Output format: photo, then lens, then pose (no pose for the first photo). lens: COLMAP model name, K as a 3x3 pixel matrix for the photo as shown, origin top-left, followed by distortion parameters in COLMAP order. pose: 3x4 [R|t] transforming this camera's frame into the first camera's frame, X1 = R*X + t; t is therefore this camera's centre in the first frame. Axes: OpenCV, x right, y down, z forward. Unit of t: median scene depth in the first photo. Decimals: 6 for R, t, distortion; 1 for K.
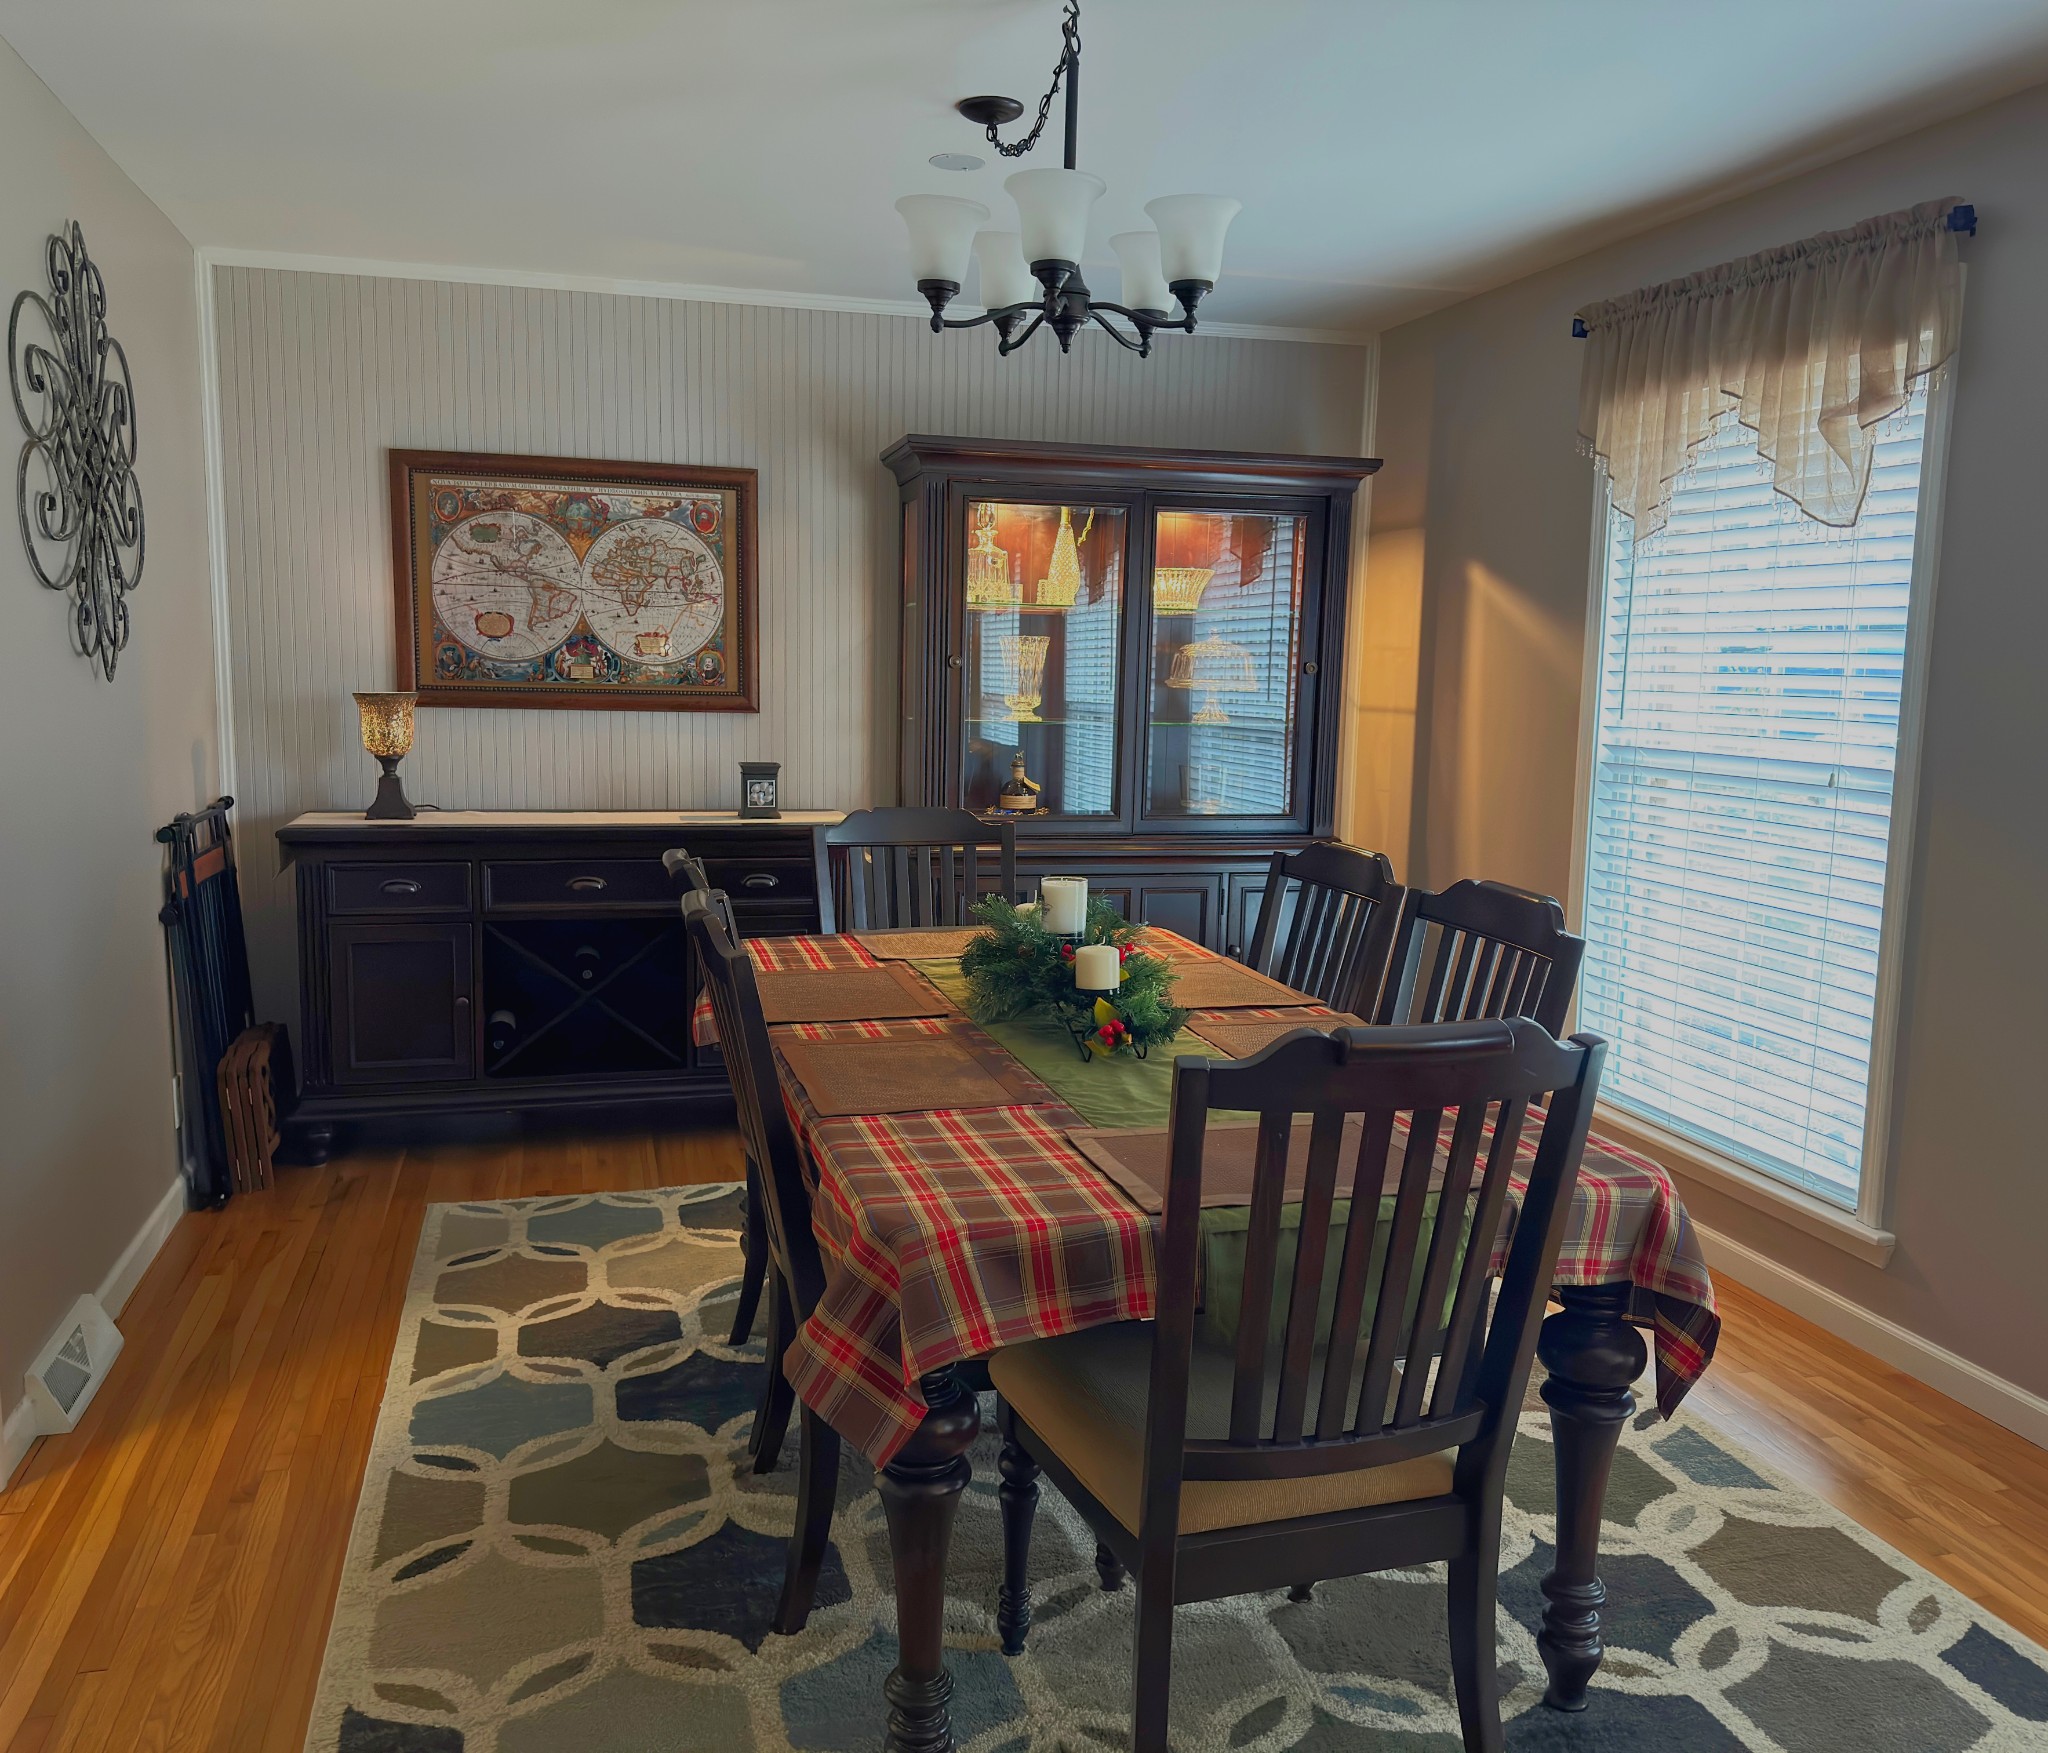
lens RADIAL K [[1652.9, 0, 990.2], [0, 1652.9, 880.4], [0, 0, 1]] dist [0.058393, -0.093926]
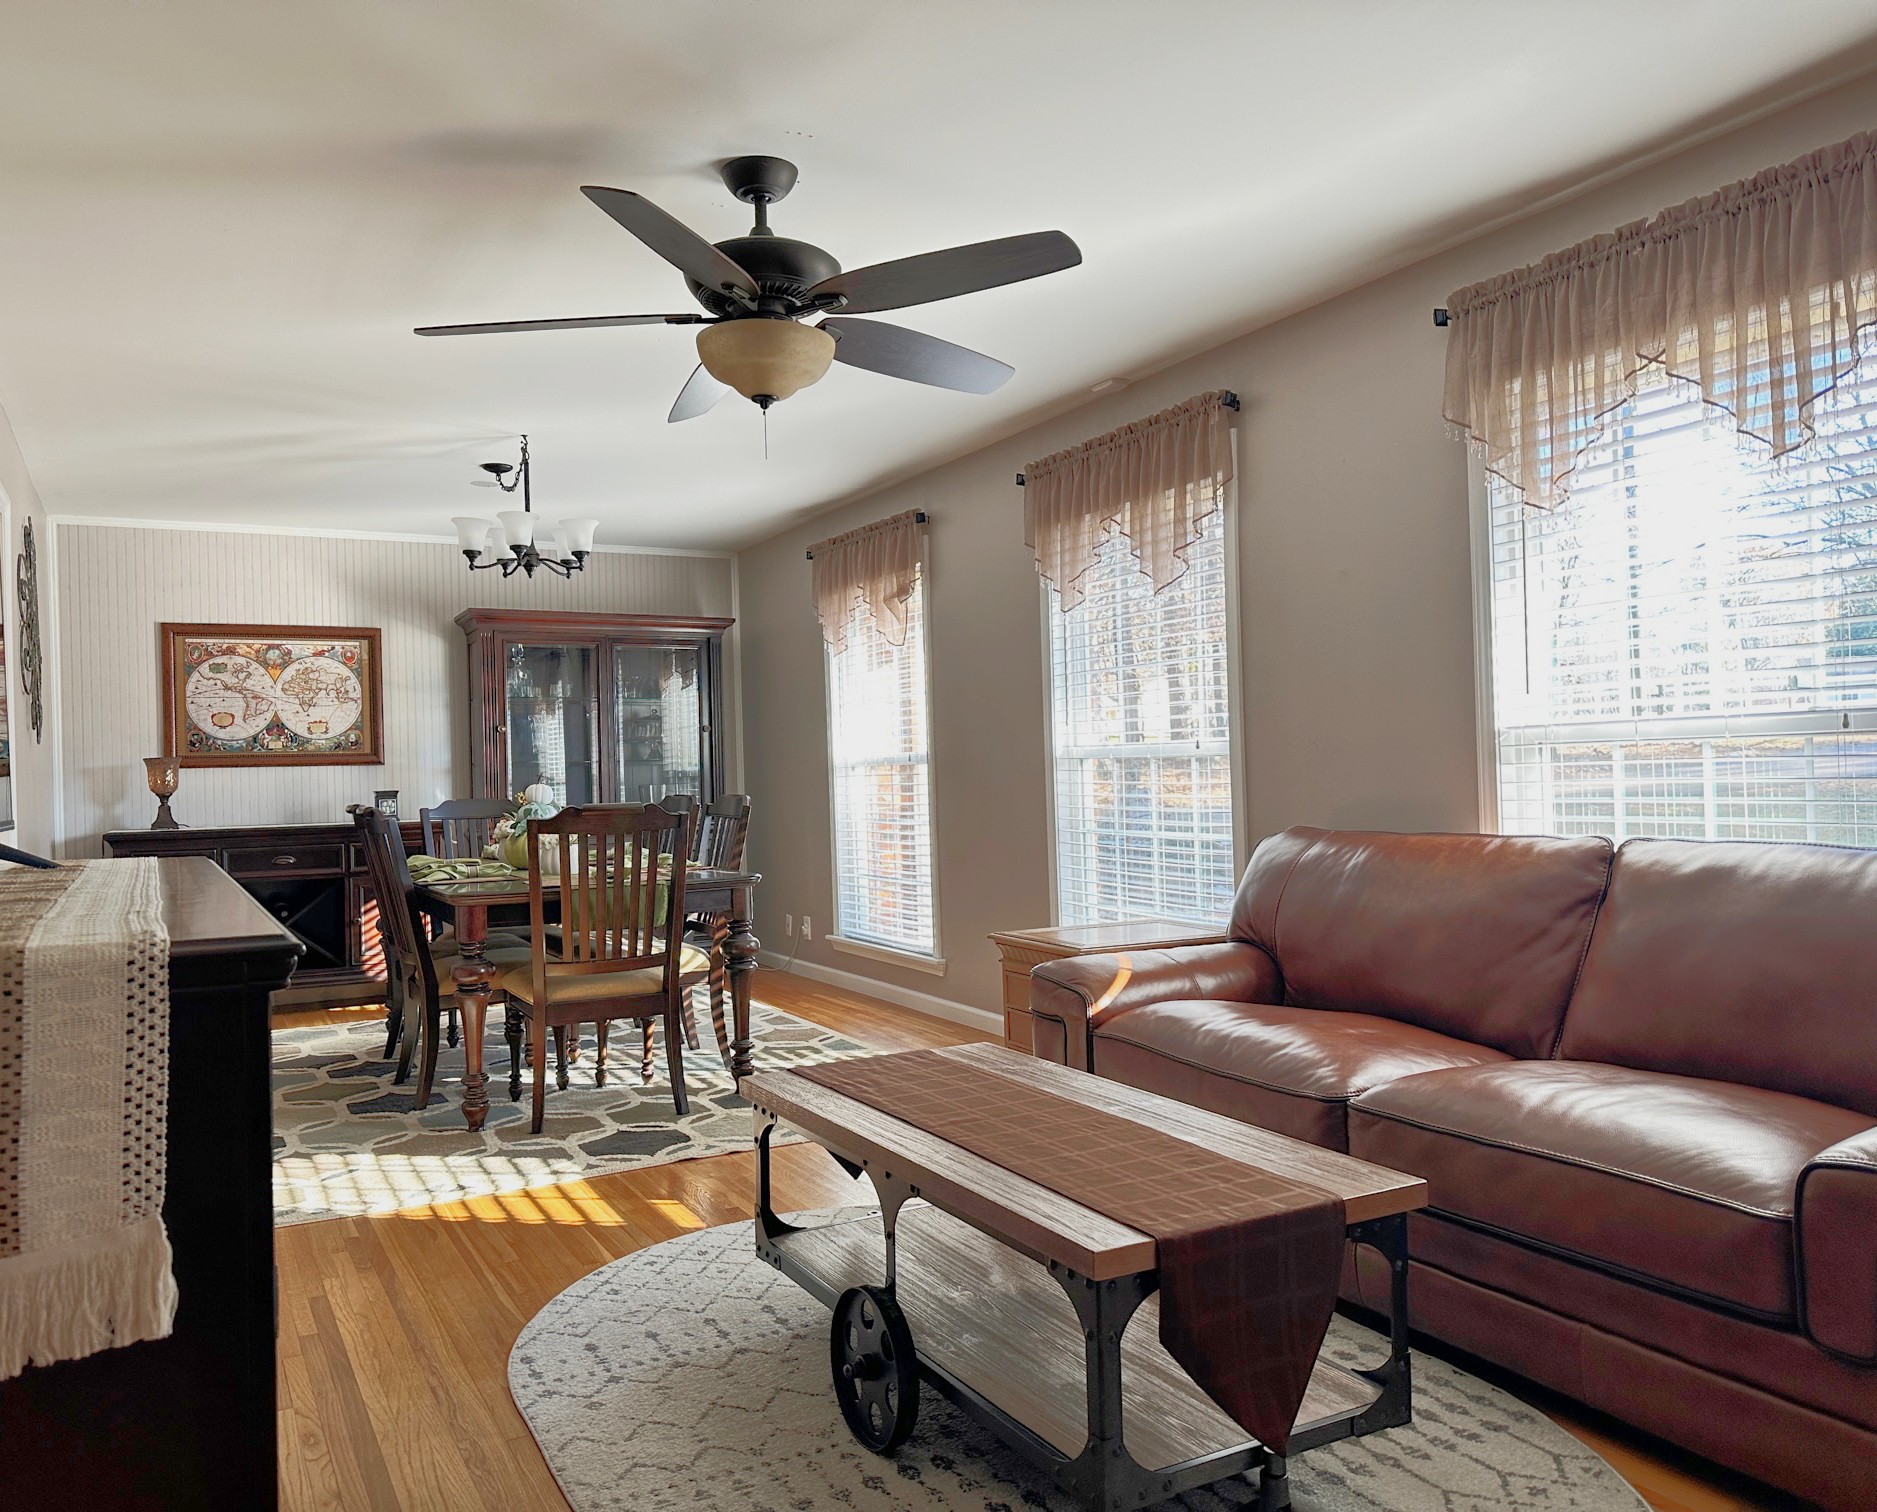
lens RADIAL K [[1415.8, 0, 888.5], [0, 1415.8, 757.2], [0, 0, 1]] dist [0.031981, -0.062656]
pose [[0.974814, -0.039463, 0.219502, 0.062278], [0.071397, 0.987643, -0.139512, 0.173709], [-0.211284, 0.151669, 0.965586, -0.702206]]
